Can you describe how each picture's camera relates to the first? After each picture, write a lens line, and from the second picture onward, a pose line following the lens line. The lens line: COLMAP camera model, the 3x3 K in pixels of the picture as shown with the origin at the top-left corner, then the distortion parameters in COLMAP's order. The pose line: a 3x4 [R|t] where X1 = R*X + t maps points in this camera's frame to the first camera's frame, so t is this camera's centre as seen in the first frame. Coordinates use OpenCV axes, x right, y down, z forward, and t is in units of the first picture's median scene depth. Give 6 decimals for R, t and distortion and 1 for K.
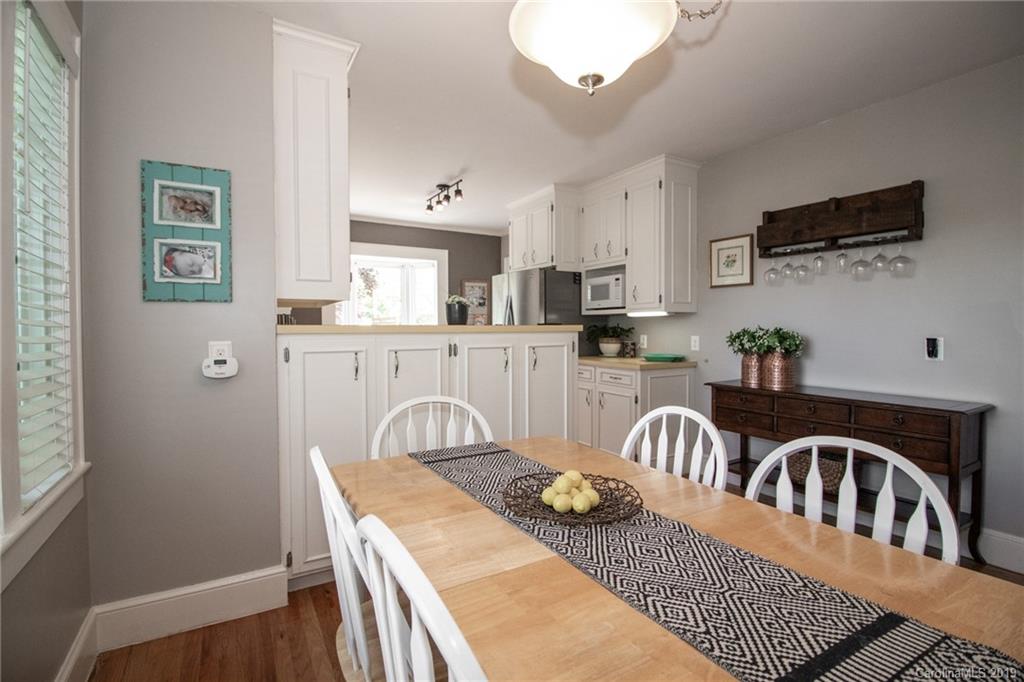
lens RADIAL K [[485.7, 0, 513.4], [0, 485.7, 334.3], [0, 0, 1]] dist [-0.000306, -0.000194]
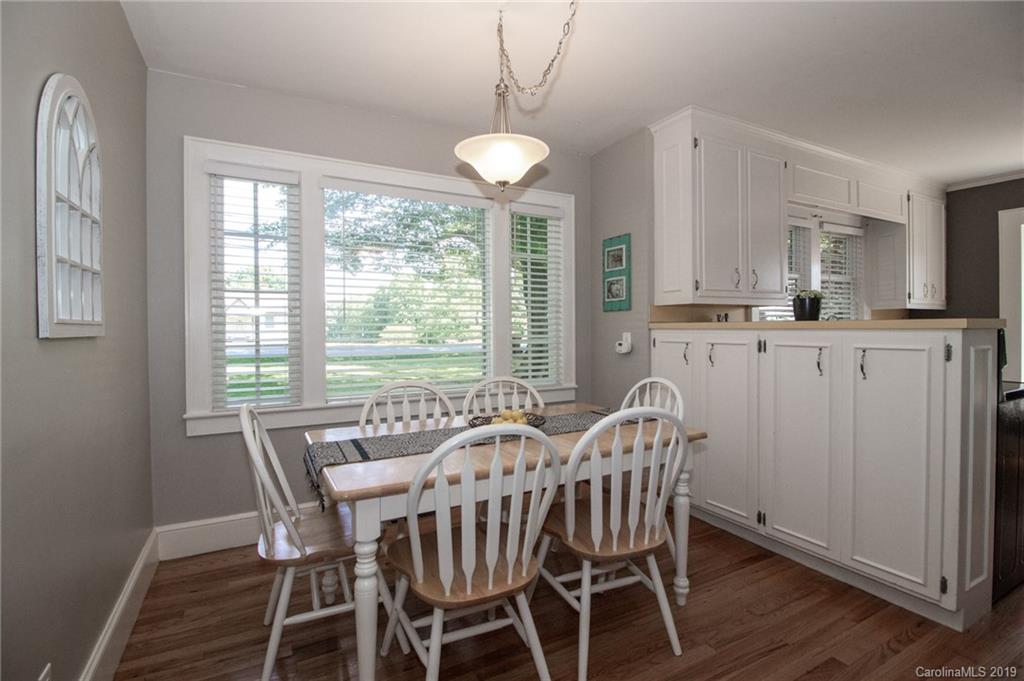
lens RADIAL K [[485.7, 0, 513.4], [0, 485.7, 333.8], [0, 0, 1]] dist [-0.000306, -0.000194]
pose [[-0.035887, 0.018831, -0.999178, 1.159213], [-0.003587, 0.999814, 0.018972, -0.013904], [0.999349, 0.004264, -0.035812, 0.665440]]
